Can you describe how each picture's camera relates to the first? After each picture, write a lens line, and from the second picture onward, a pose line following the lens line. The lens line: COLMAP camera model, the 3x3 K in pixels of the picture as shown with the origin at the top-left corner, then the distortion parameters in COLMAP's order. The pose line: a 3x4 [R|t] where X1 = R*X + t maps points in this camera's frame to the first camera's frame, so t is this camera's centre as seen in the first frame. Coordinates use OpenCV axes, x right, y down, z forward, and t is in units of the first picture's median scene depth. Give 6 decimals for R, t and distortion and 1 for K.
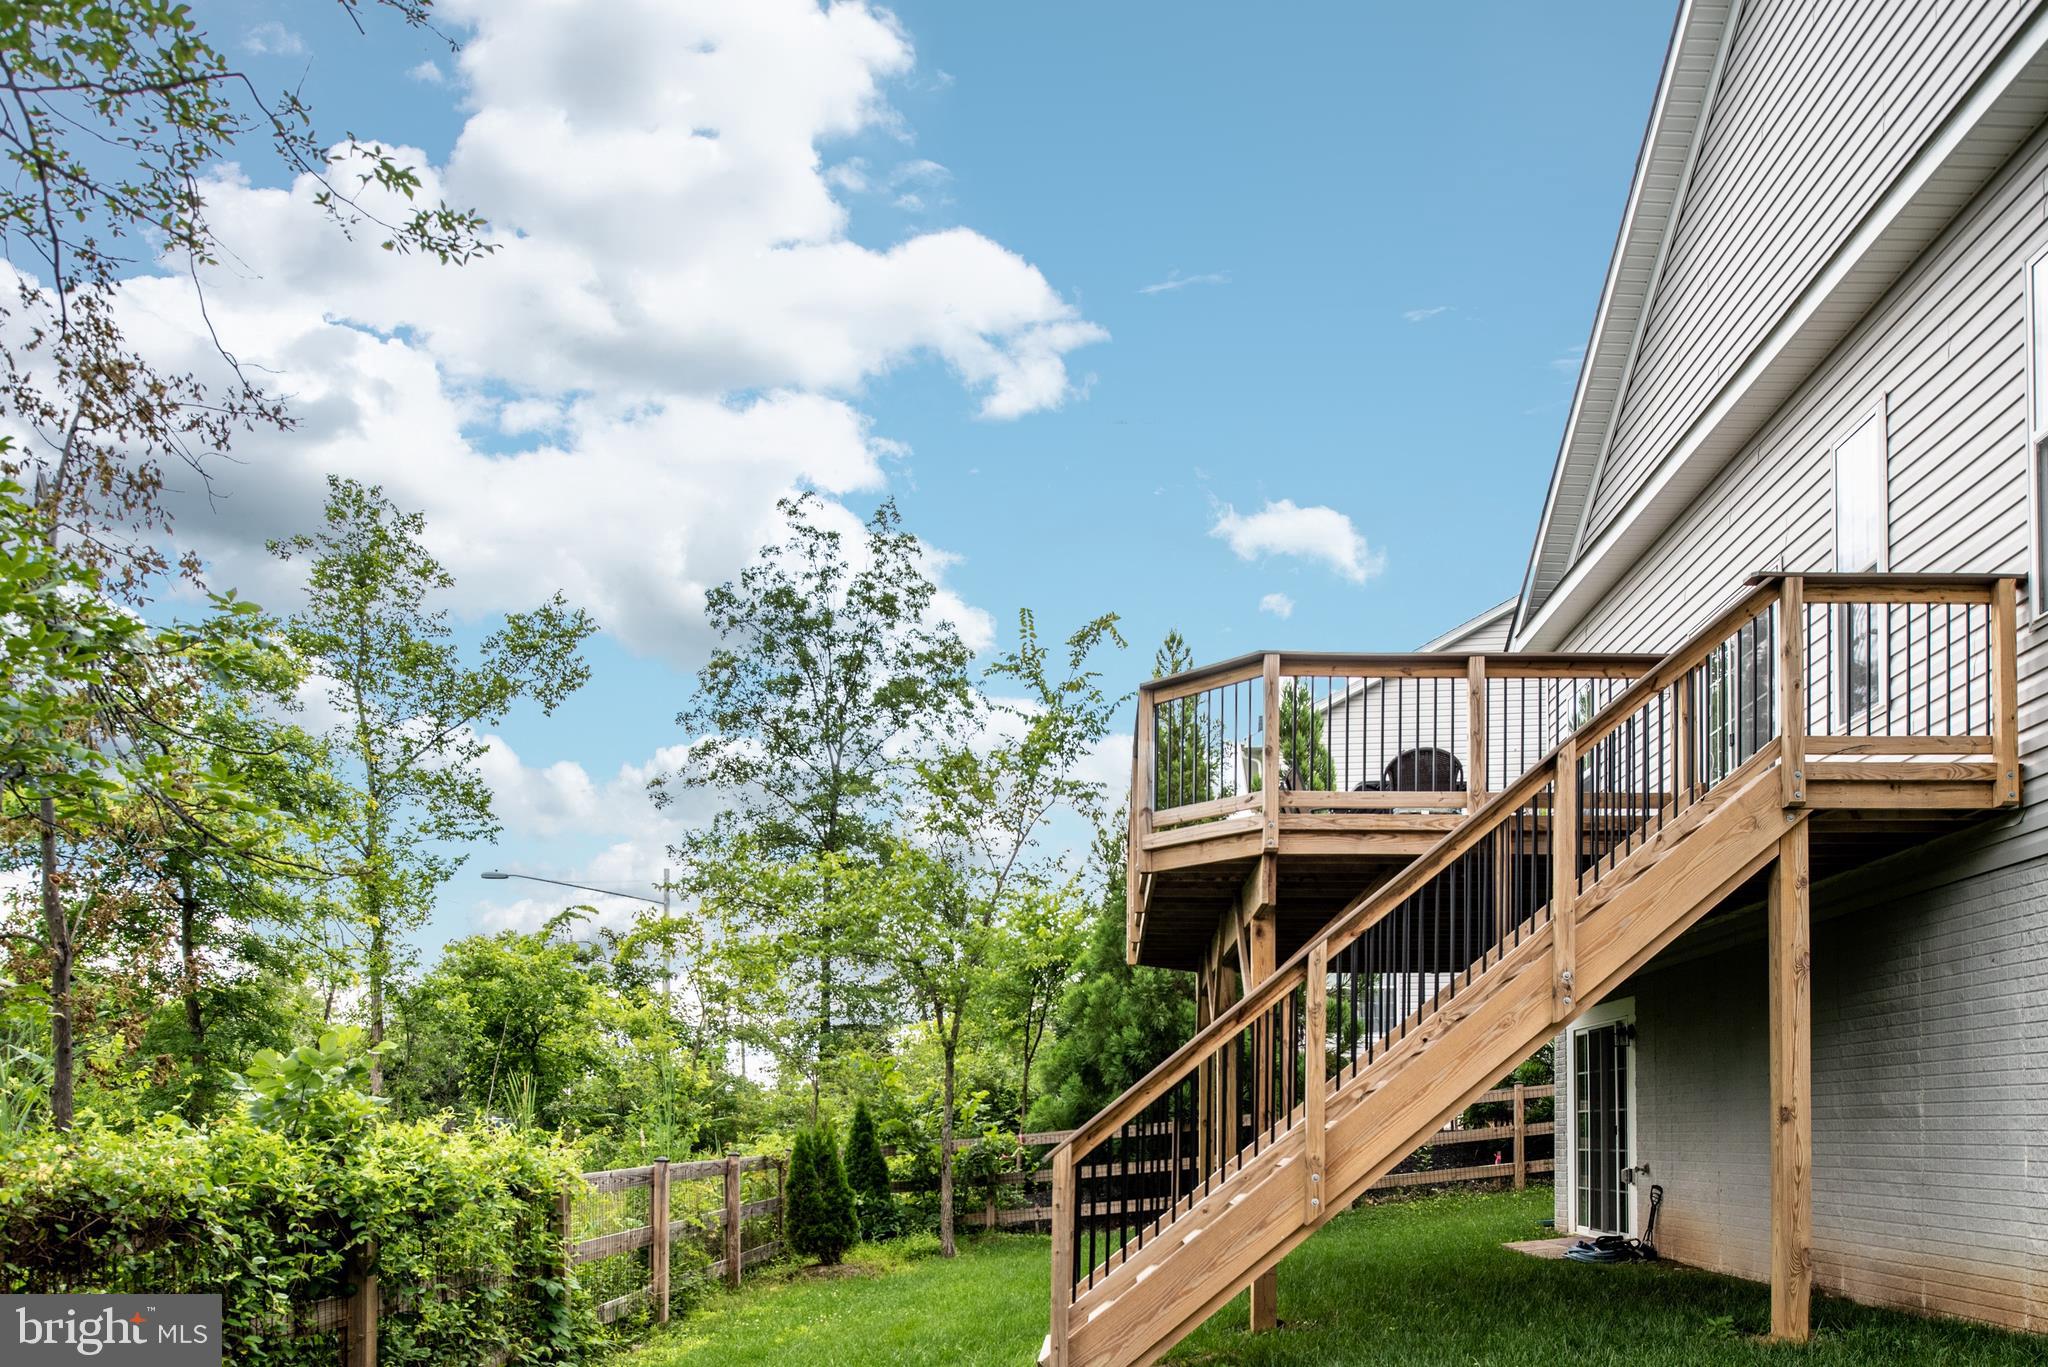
lens RADIAL K [[1470.1, 0, 1025.1], [0, 1470.1, 804.6], [0, 0, 1]] dist [-0.039576, 0.005151]
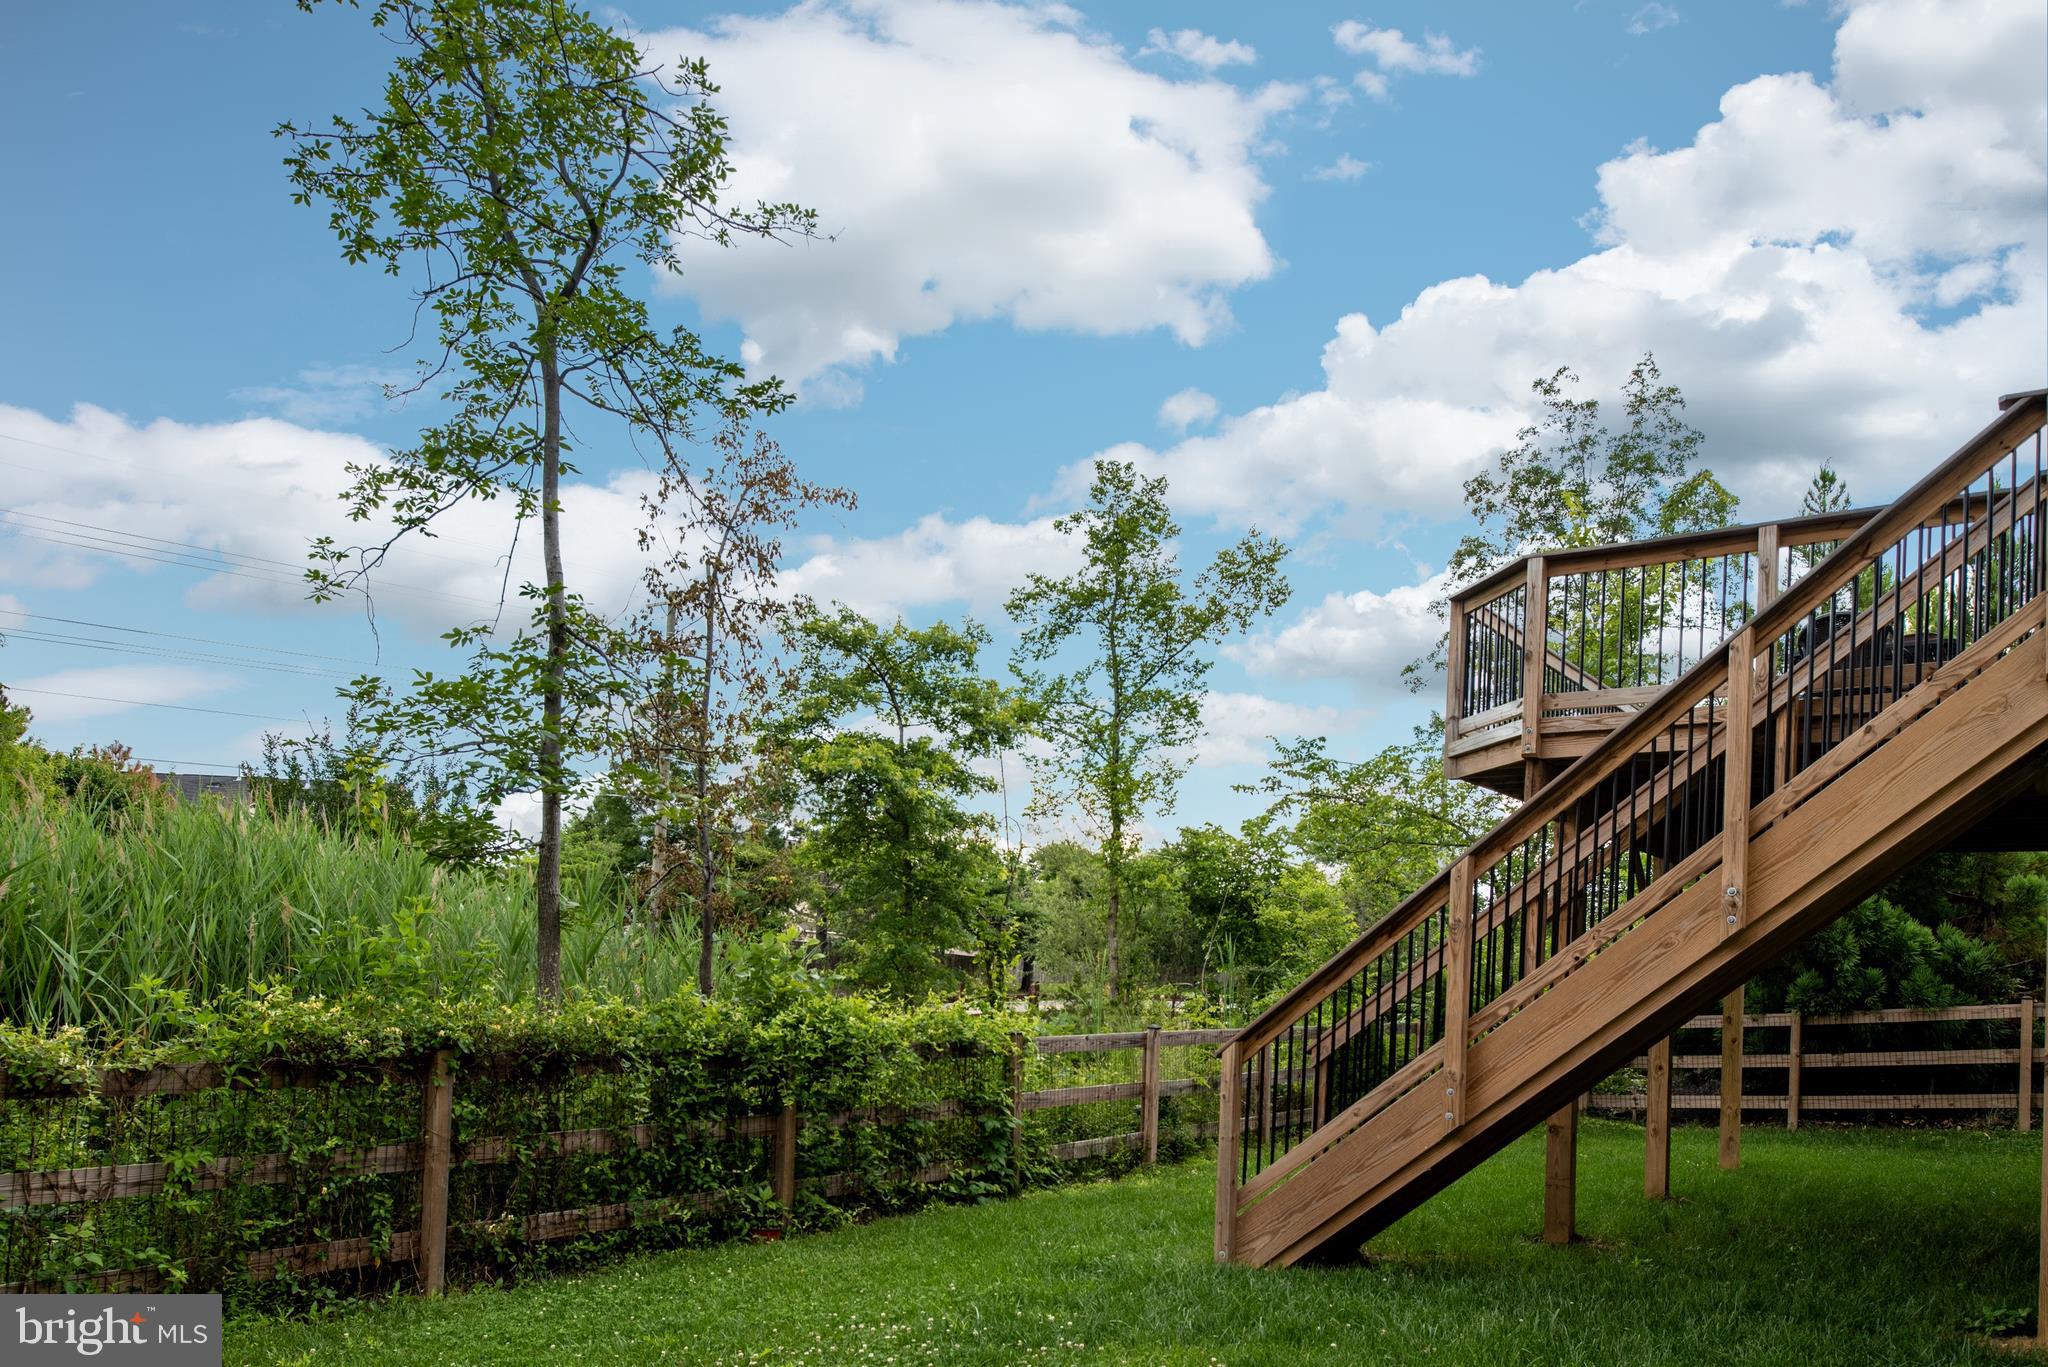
lens RADIAL K [[1356.5, 0, 1023.7], [0, 1356.5, 611.3], [0, 0, 1]] dist [0.010481, 0.002365]
pose [[0.785151, -0.123627, -0.606840, 0.428739], [0.097616, 0.992329, -0.075860, -0.027342], [0.611563, 0.000324, 0.791196, 0.042362]]
